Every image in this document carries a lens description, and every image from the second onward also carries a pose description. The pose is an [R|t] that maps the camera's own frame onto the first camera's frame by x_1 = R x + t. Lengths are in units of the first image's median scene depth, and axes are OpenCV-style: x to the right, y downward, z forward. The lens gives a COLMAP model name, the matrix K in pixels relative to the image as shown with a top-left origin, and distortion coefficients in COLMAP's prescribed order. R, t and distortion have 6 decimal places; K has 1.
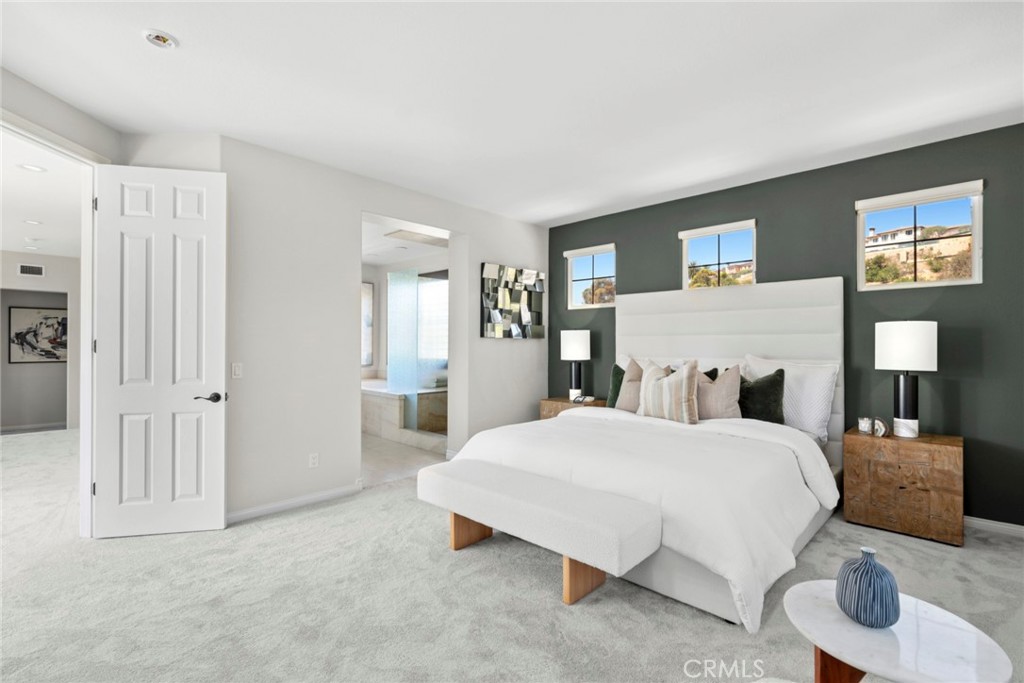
lens RADIAL K [[468.9, 0, 513.1], [0, 468.9, 341.1], [0, 0, 1]] dist [-0.004065, -0.001705]
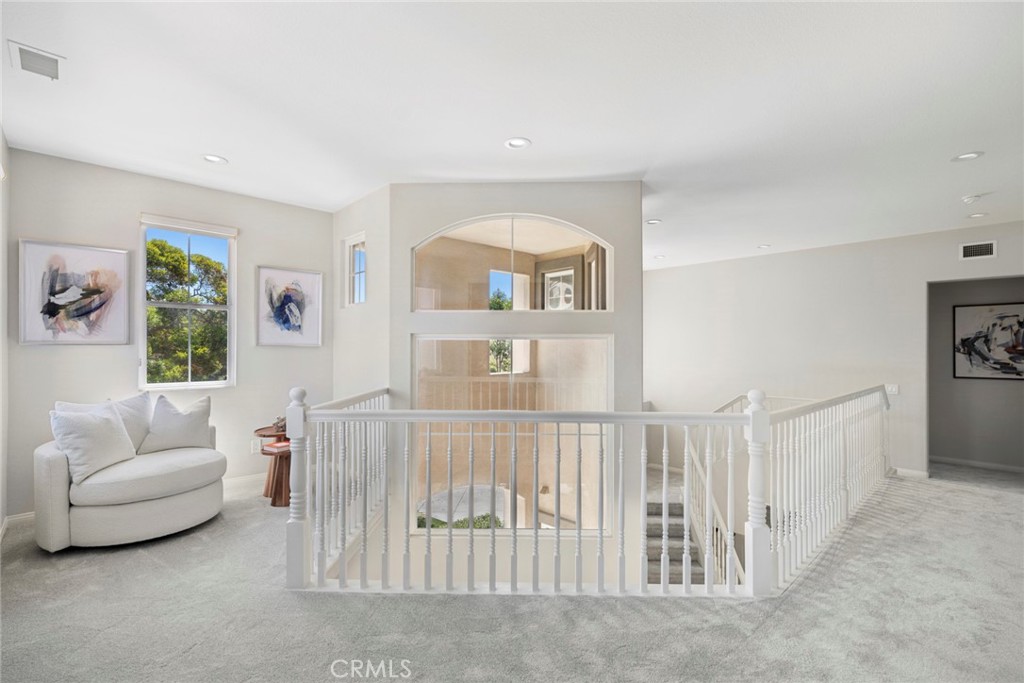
lens RADIAL K [[468.9, 0, 514.3], [0, 468.9, 347.2], [0, 0, 1]] dist [-0.004065, -0.001705]
pose [[-0.038374, -0.008906, -0.999224, -0.262619], [0.000497, 0.999960, -0.008932, 0.002536], [0.999263, -0.000839, -0.038369, 0.284216]]
